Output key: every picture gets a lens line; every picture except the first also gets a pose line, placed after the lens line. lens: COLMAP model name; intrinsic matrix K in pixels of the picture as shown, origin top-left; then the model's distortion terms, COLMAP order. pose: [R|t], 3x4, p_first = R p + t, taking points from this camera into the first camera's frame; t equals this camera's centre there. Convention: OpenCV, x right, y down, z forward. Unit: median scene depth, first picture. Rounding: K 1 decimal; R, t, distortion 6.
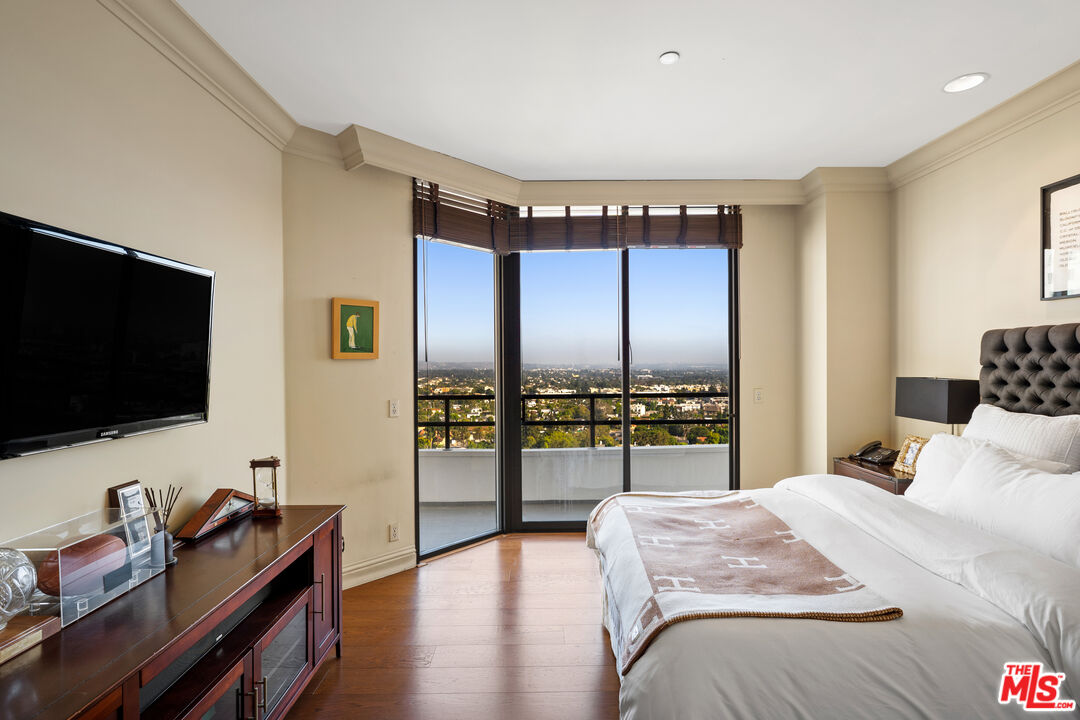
lens RADIAL K [[538.7, 0, 541.0], [0, 538.7, 364.0], [0, 0, 1]] dist [-0.008635, -0.001334]
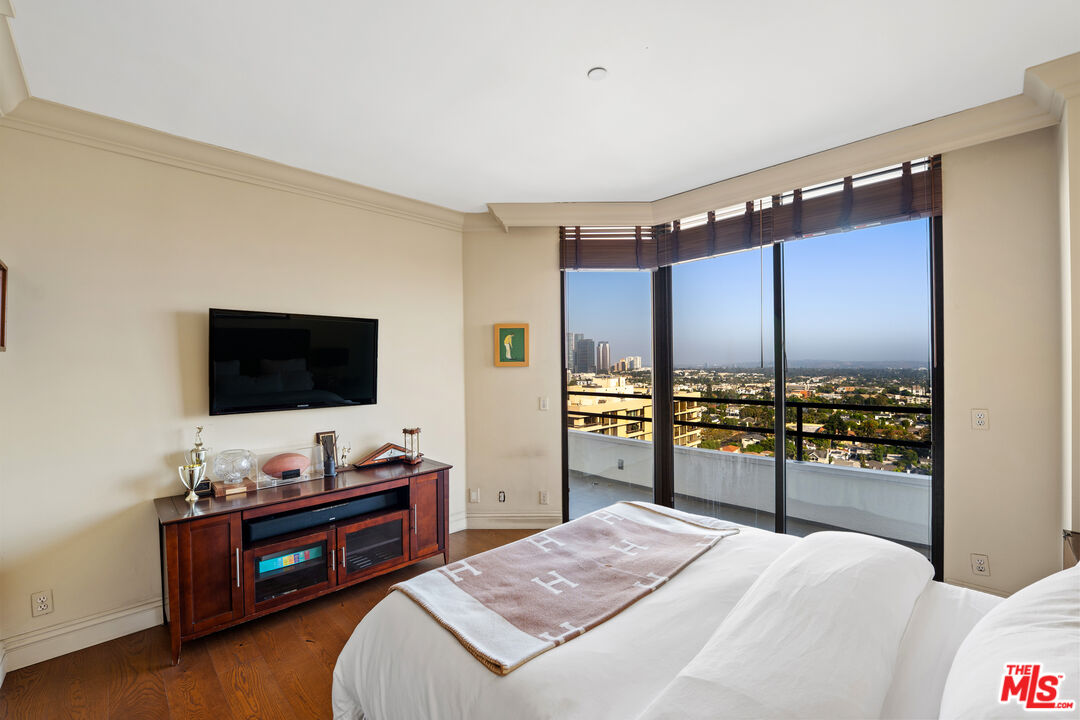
lens RADIAL K [[457.0, 0, 536.9], [0, 457.0, 362.9], [0, 0, 1]] dist [-0.030548, 0.004714]
pose [[0.677302, -0.000276, -0.735705, 0.537993], [0.001101, 0.999999, 0.000638, -0.017959], [0.735704, -0.001242, 0.677302, 0.231928]]
